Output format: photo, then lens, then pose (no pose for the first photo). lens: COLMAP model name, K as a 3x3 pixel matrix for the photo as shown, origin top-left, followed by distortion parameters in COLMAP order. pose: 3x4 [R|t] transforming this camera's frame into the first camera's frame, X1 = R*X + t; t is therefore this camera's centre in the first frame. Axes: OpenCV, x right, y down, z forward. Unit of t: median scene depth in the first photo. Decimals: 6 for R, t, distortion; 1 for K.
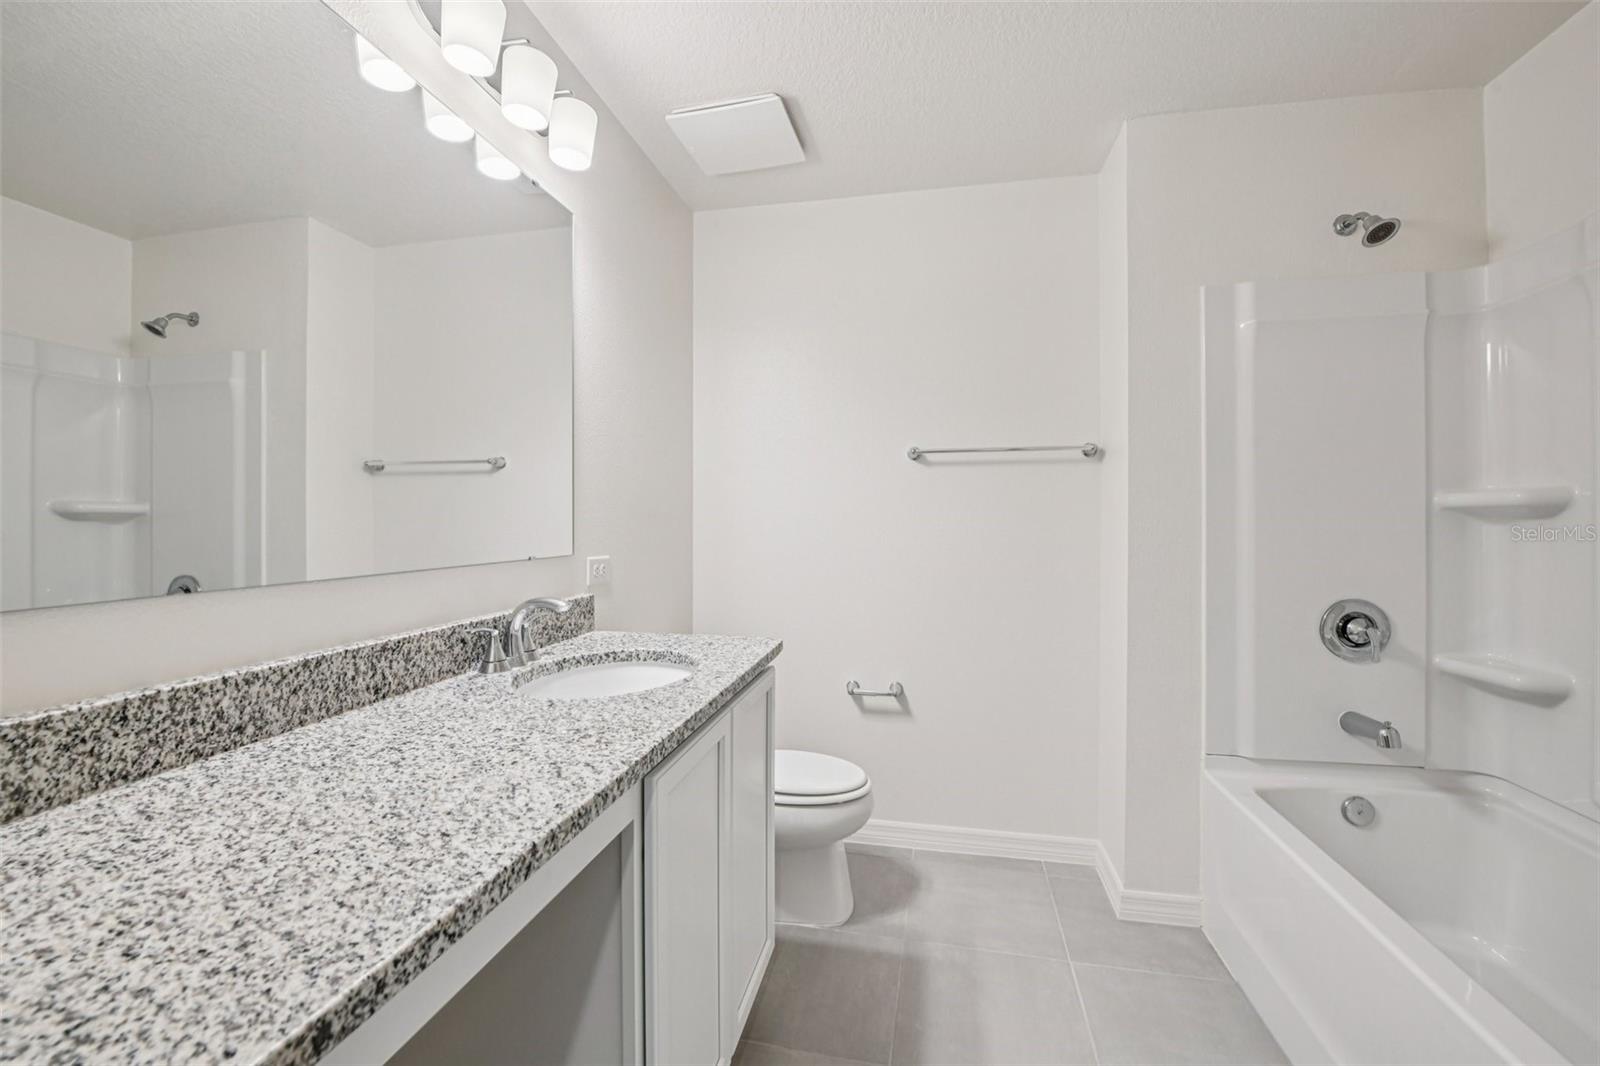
lens RADIAL K [[644.3, 0, 796.9], [0, 644.3, 519.2], [0, 0, 1]] dist [-0.002401, -0.007757]
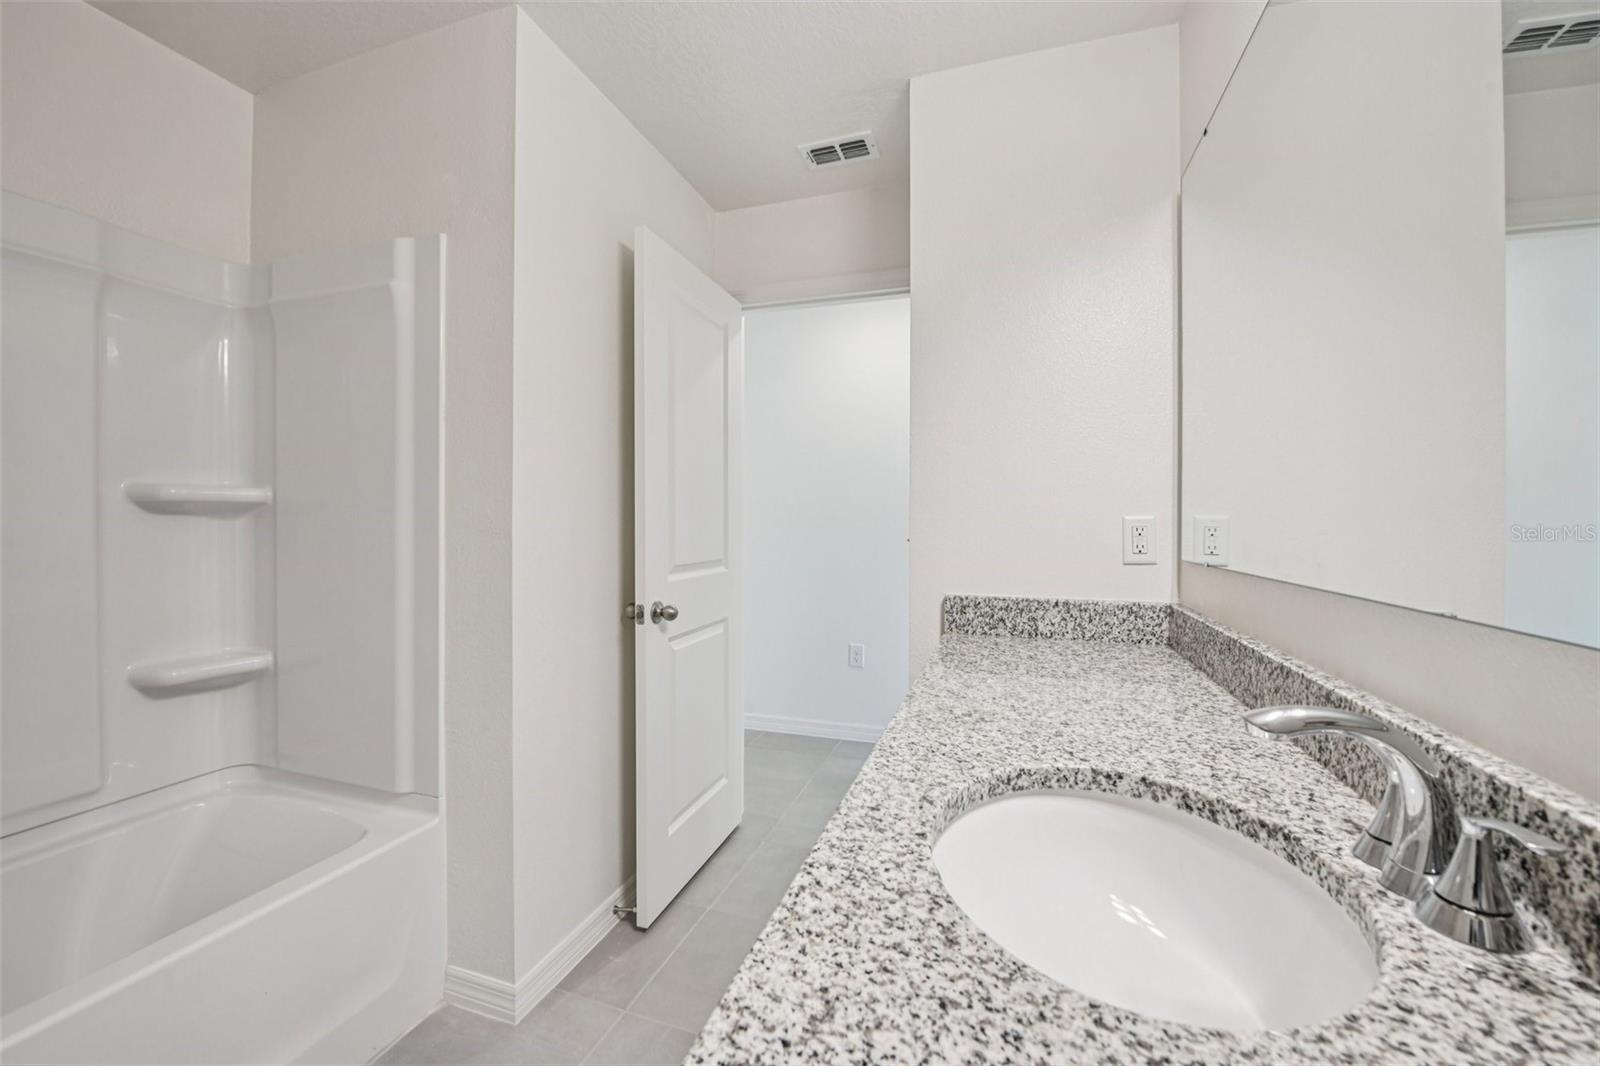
lens RADIAL K [[644.3, 0, 796.9], [0, 644.3, 519.2], [0, 0, 1]] dist [-0.002401, -0.007757]
pose [[-0.993419, -0.001392, 0.114524, -0.155606], [-0.001678, 0.999996, -0.002400, 0.006541], [-0.114520, -0.002577, -0.993418, 2.015782]]
